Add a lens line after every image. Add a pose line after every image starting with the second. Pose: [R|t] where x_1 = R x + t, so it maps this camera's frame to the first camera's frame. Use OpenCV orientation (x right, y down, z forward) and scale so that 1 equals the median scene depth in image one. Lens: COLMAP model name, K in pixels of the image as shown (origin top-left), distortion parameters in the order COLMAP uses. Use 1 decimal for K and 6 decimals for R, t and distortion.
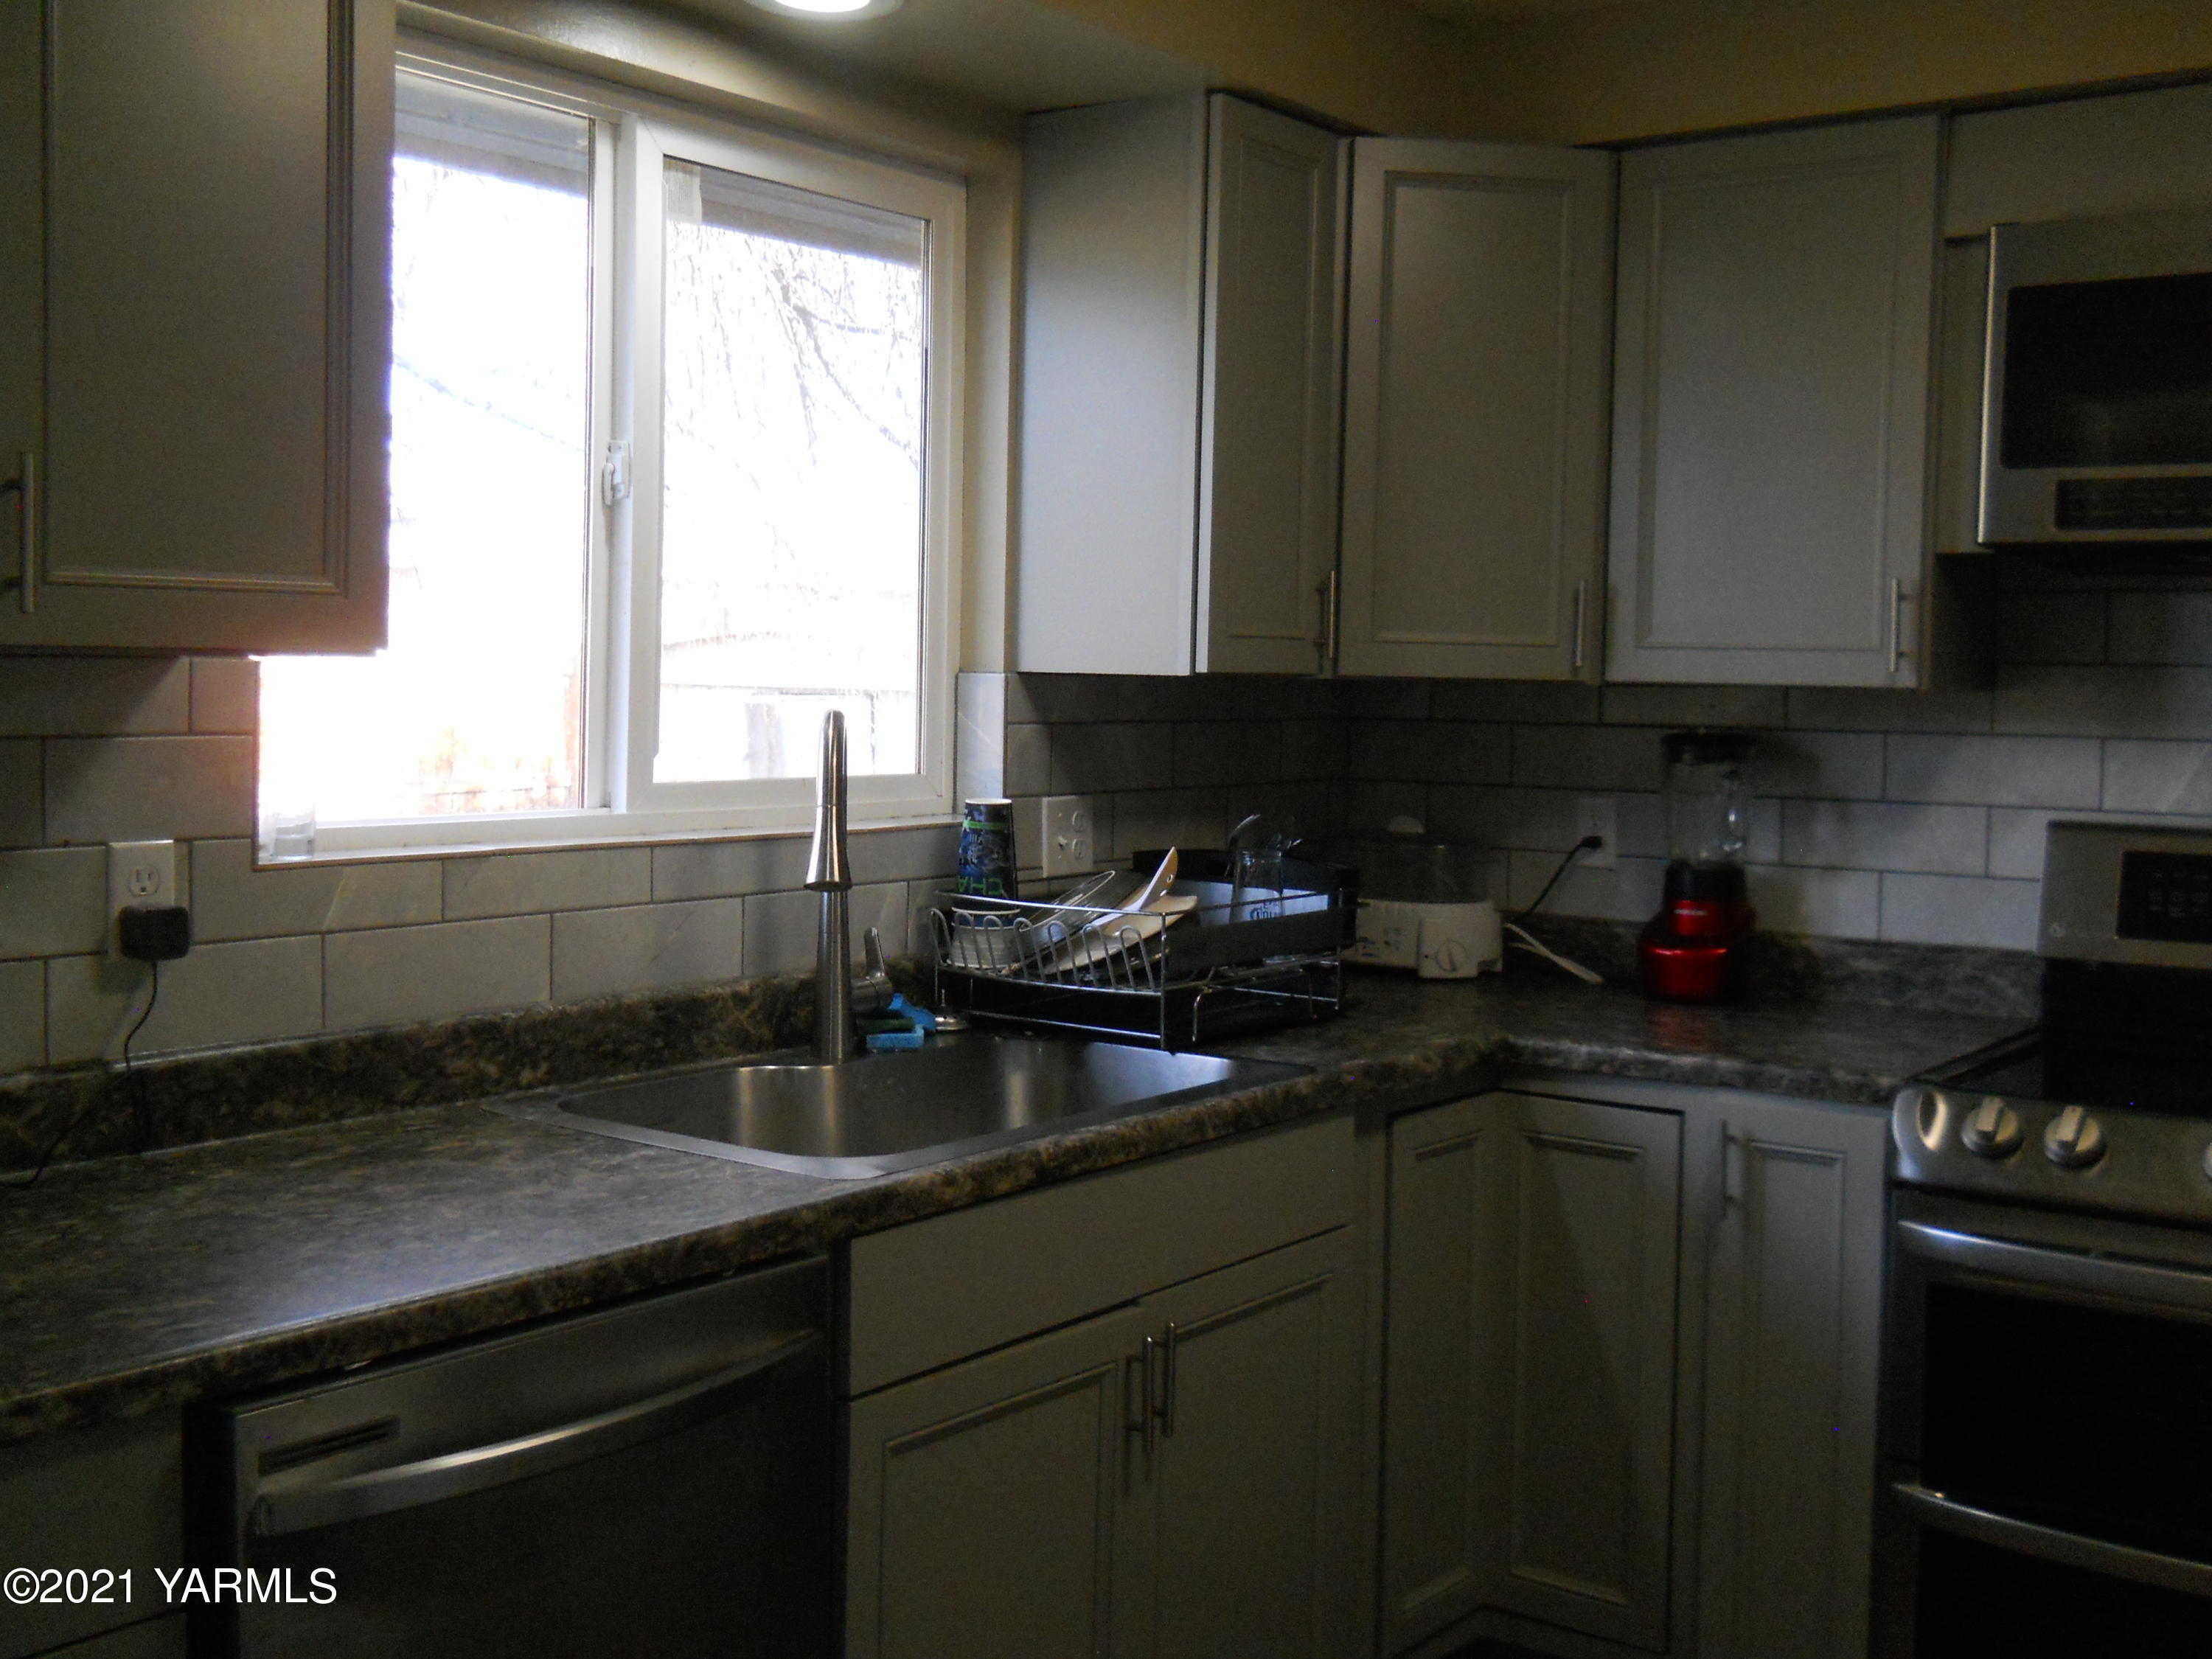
lens RADIAL K [[2447.6, 0, 1095.3], [0, 2447.6, 775.1], [0, 0, 1]] dist [-0.004922, -0.022331]
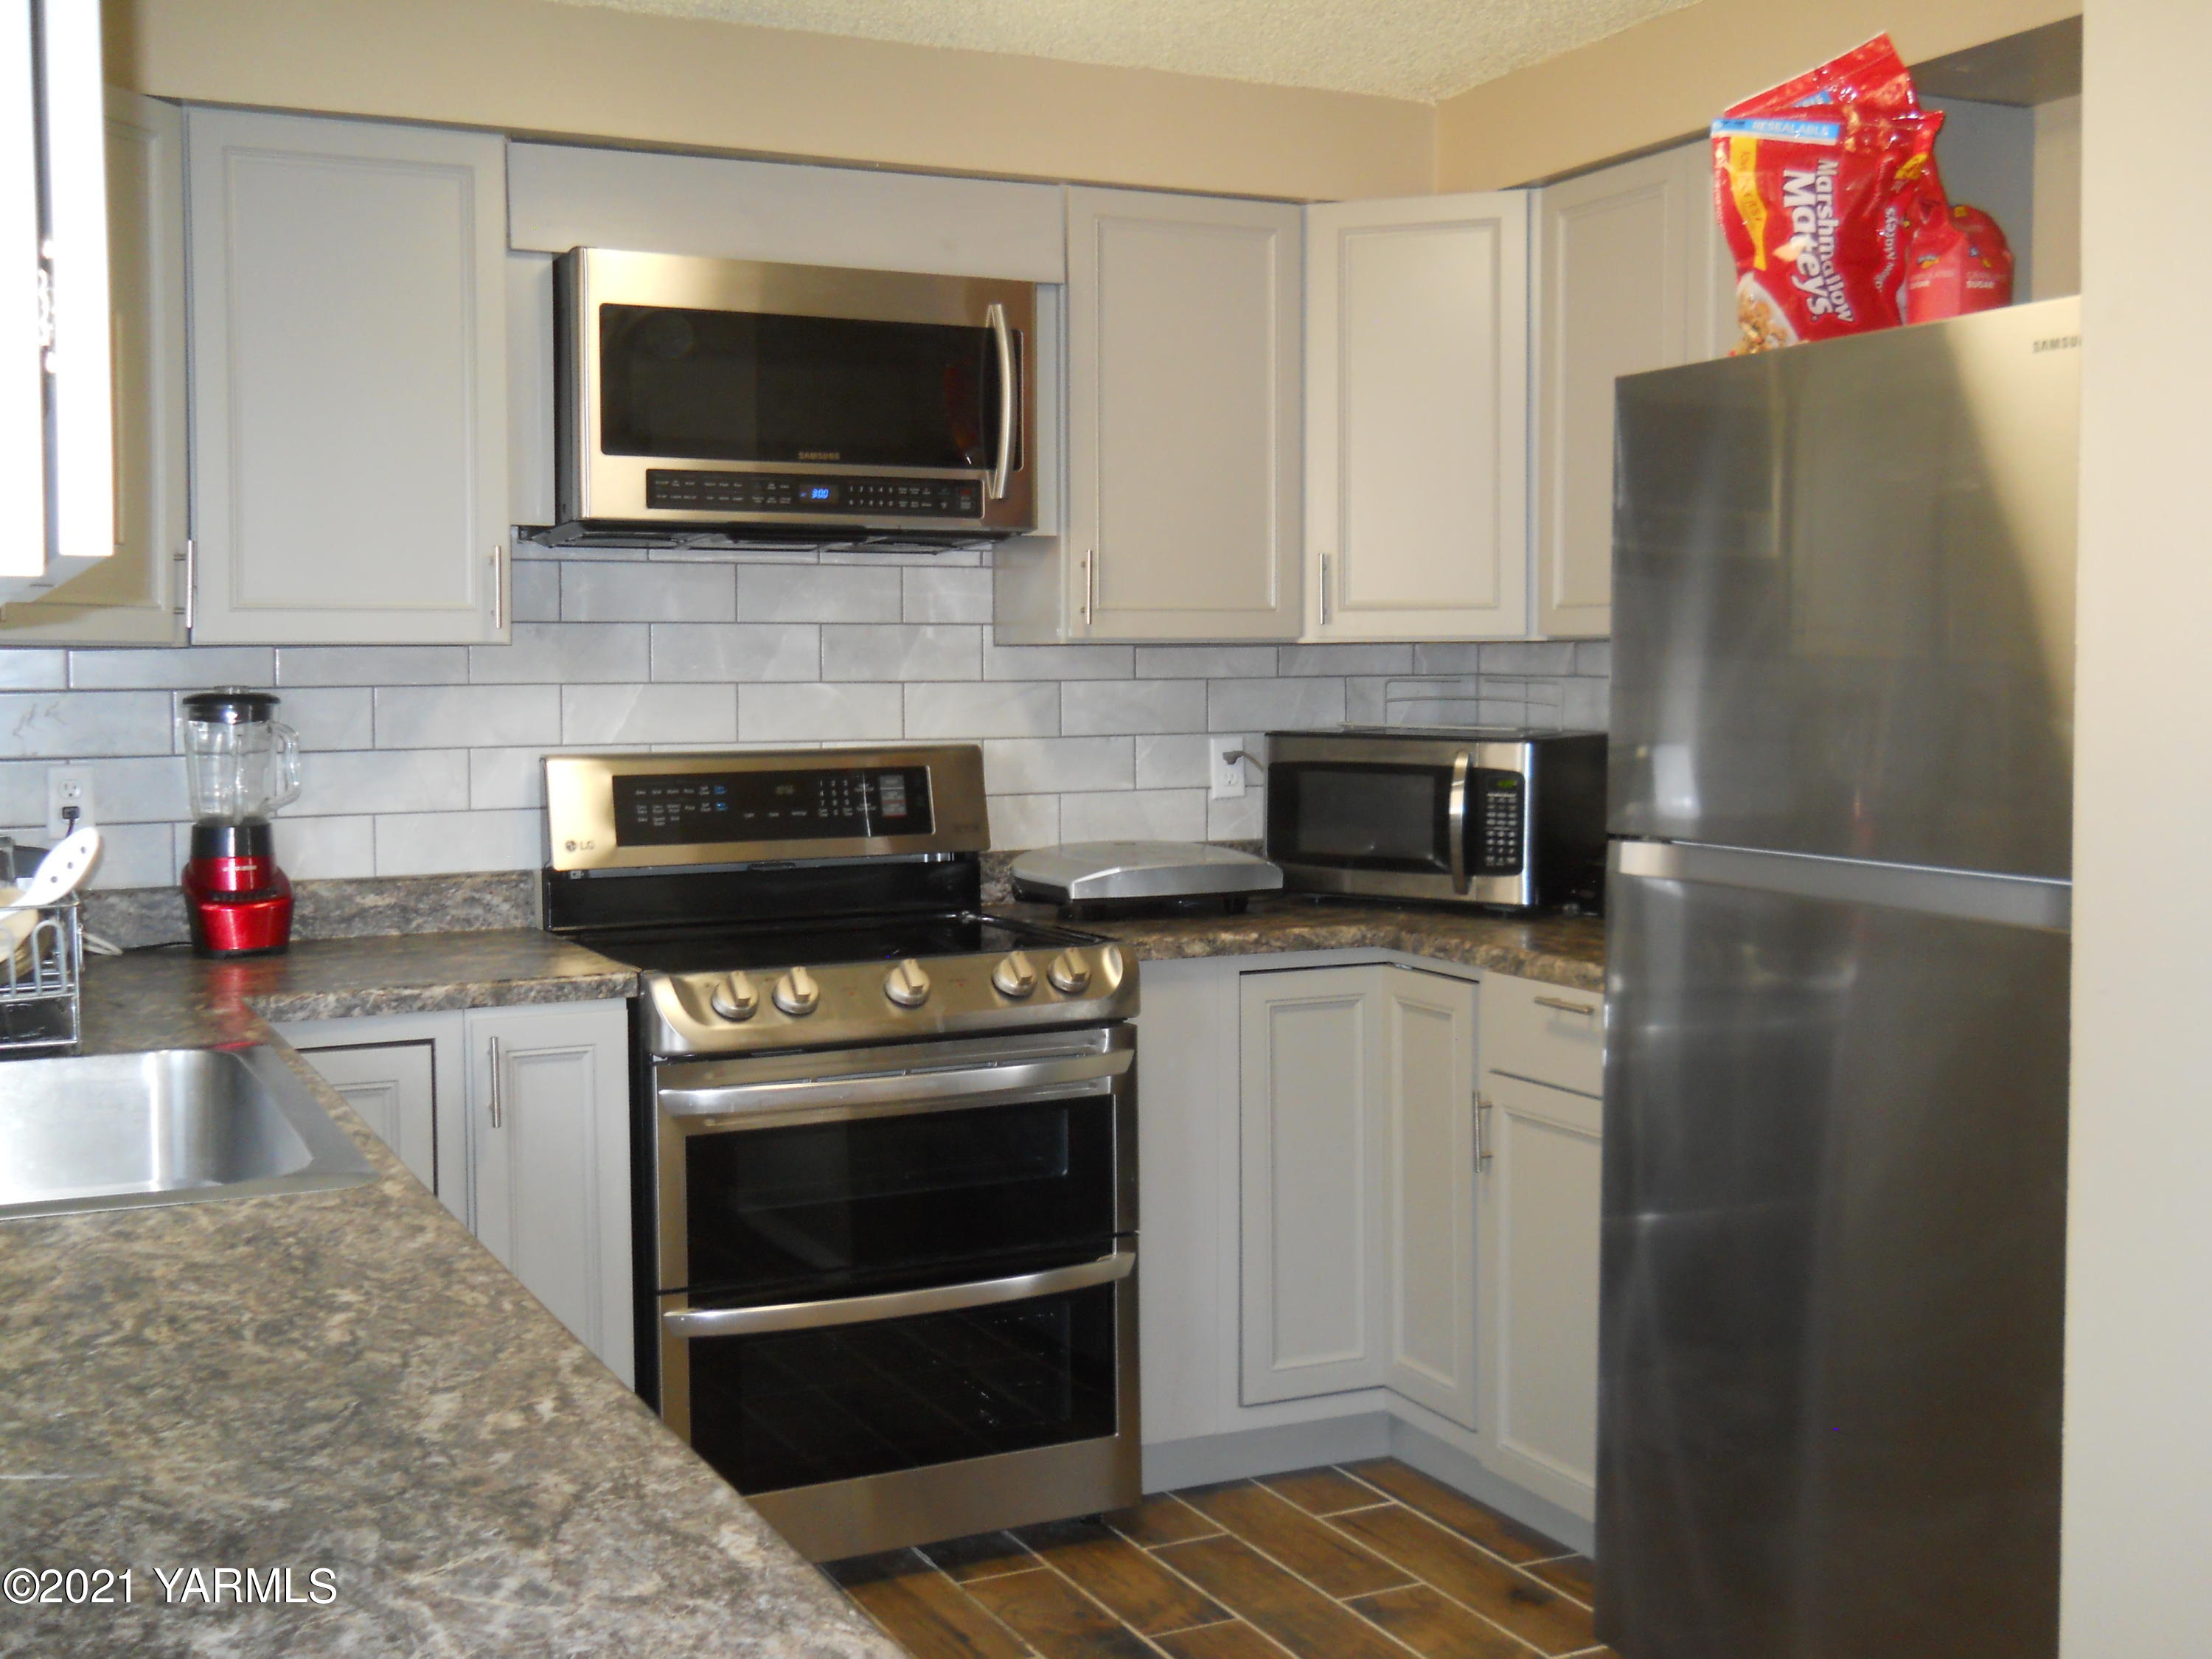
lens RADIAL K [[2447.6, 0, 1095.3], [0, 2447.6, 775.1], [0, 0, 1]] dist [-0.004922, -0.022331]
pose [[0.475282, -0.063945, 0.877507, -0.499638], [0.053794, 0.997601, 0.043560, -0.008596], [-0.878187, 0.026501, 0.477582, 0.201370]]
